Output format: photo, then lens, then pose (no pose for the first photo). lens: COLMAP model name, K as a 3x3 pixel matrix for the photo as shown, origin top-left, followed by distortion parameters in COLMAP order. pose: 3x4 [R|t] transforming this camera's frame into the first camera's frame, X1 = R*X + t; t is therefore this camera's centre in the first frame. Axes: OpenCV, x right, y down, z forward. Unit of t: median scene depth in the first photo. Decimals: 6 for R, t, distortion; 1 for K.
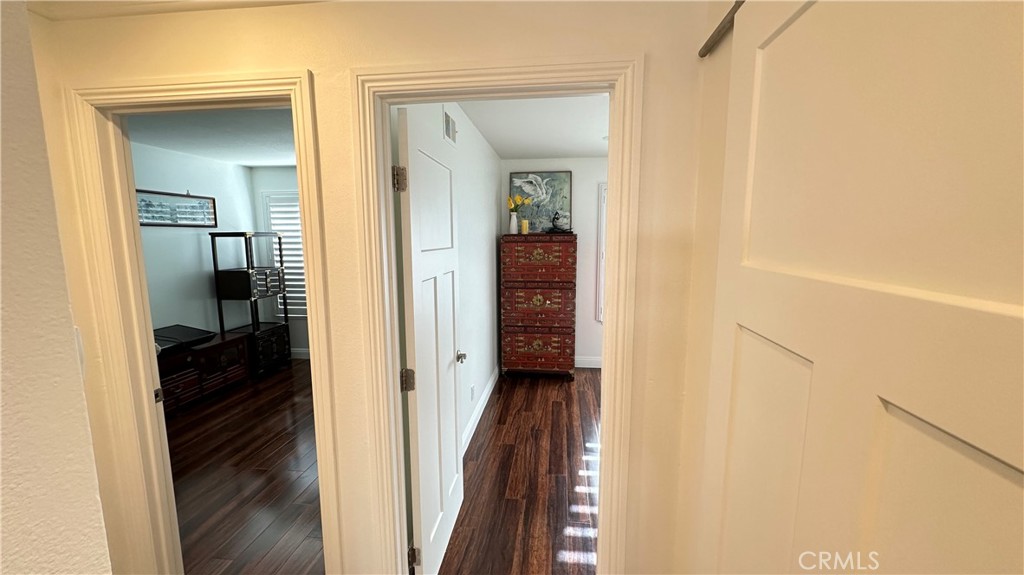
lens RADIAL K [[408.5, 0, 511.8], [0, 408.5, 288.8], [0, 0, 1]] dist [-0.003297, 0.000131]
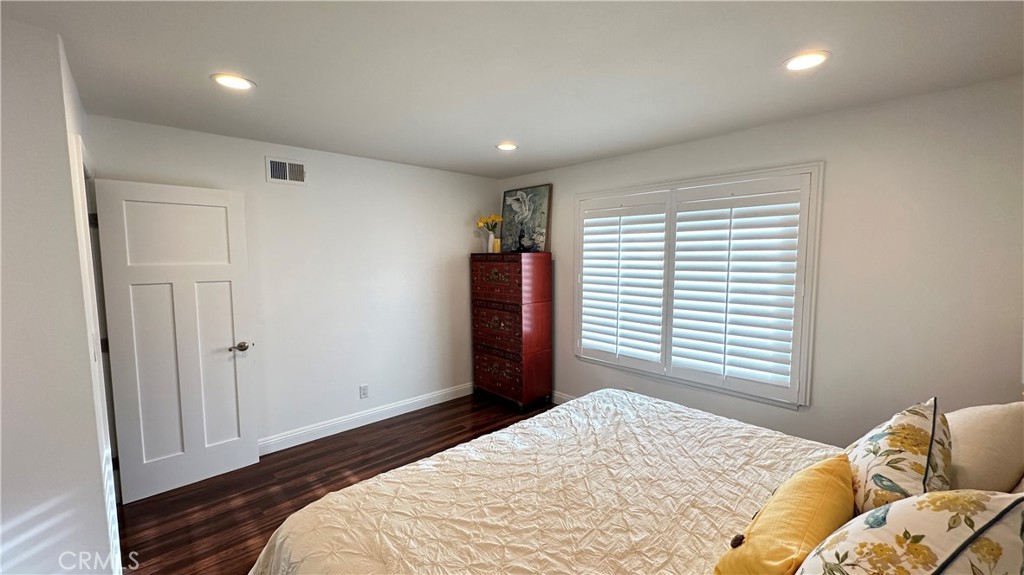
lens RADIAL K [[408.5, 0, 511.8], [0, 408.5, 288.8], [0, 0, 1]] dist [-0.003297, 0.000131]
pose [[0.761522, 0.056203, -0.645697, 0.699506], [-0.084490, 0.996341, -0.012921, -0.038413], [0.642608, 0.064394, 0.763484, 0.278234]]
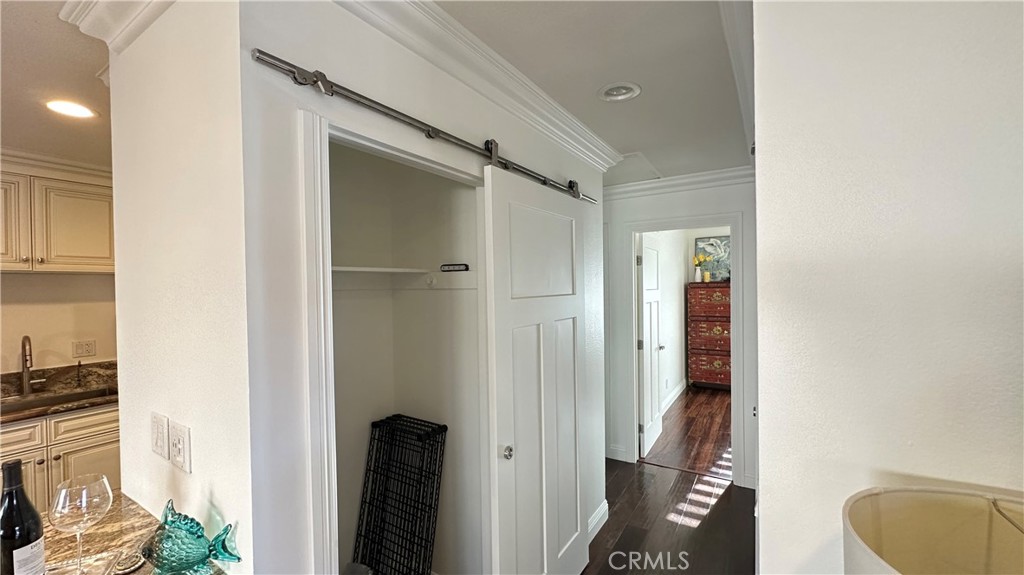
lens RADIAL K [[408.5, 0, 511.8], [0, 408.5, 288.8], [0, 0, 1]] dist [-0.003297, 0.000131]
pose [[0.902282, -0.003630, -0.431132, 0.031877], [-0.048010, 0.992899, -0.108838, 0.070087], [0.428466, 0.118901, 0.895701, -0.512942]]
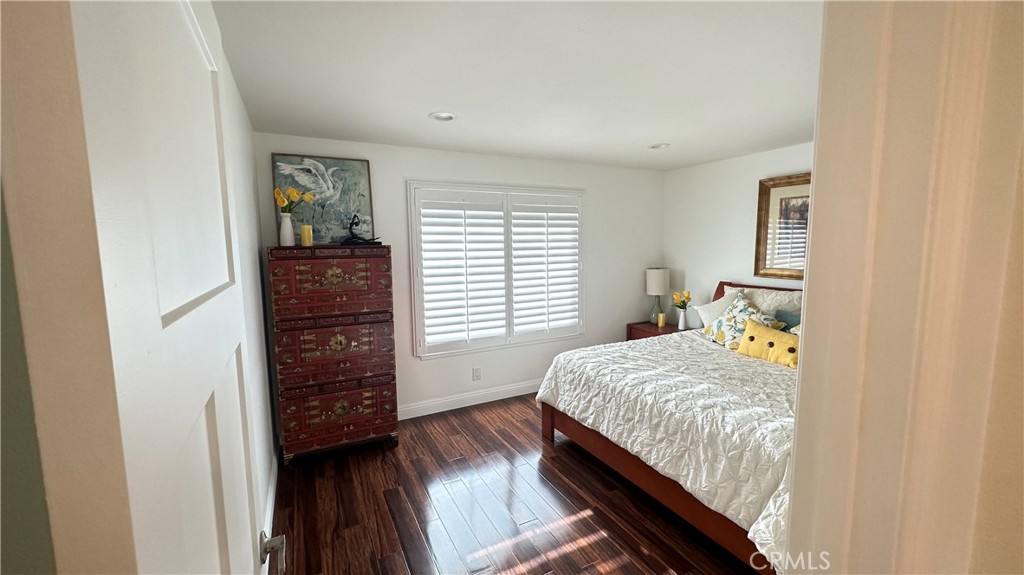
lens RADIAL K [[408.5, 0, 511.8], [0, 408.5, 288.8], [0, 0, 1]] dist [-0.003297, 0.000131]
pose [[0.827387, -0.067635, 0.557545, -0.068135], [0.083526, 0.996501, -0.003067, -0.034854], [-0.555387, 0.049107, 0.830141, 0.266078]]
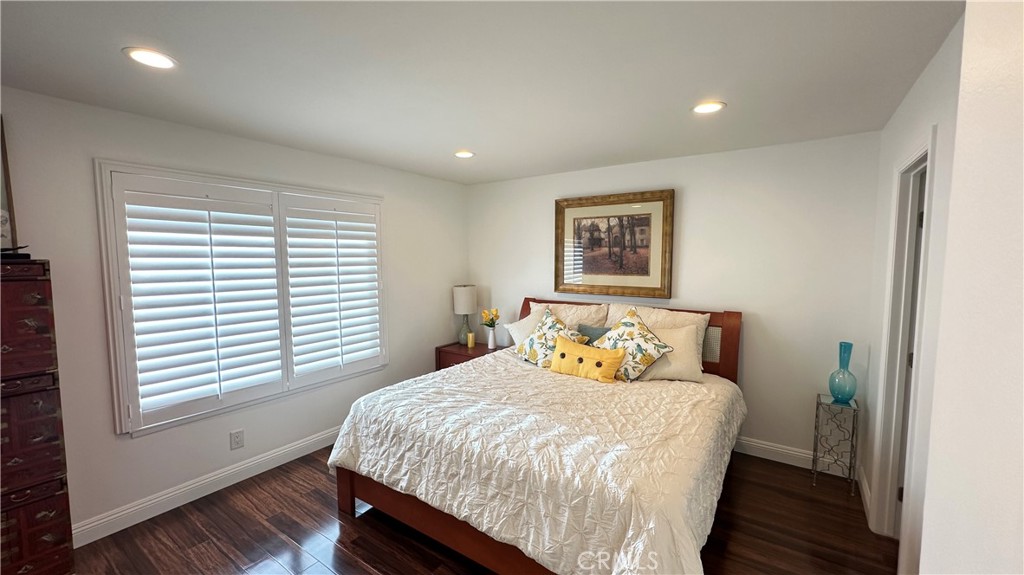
lens RADIAL K [[408.5, 0, 511.8], [0, 408.5, 288.8], [0, 0, 1]] dist [-0.003297, 0.000131]
pose [[0.468117, -0.064741, 0.881292, 0.009294], [0.118628, 0.992889, 0.009928, -0.048090], [-0.875668, 0.099899, 0.472468, 0.358660]]
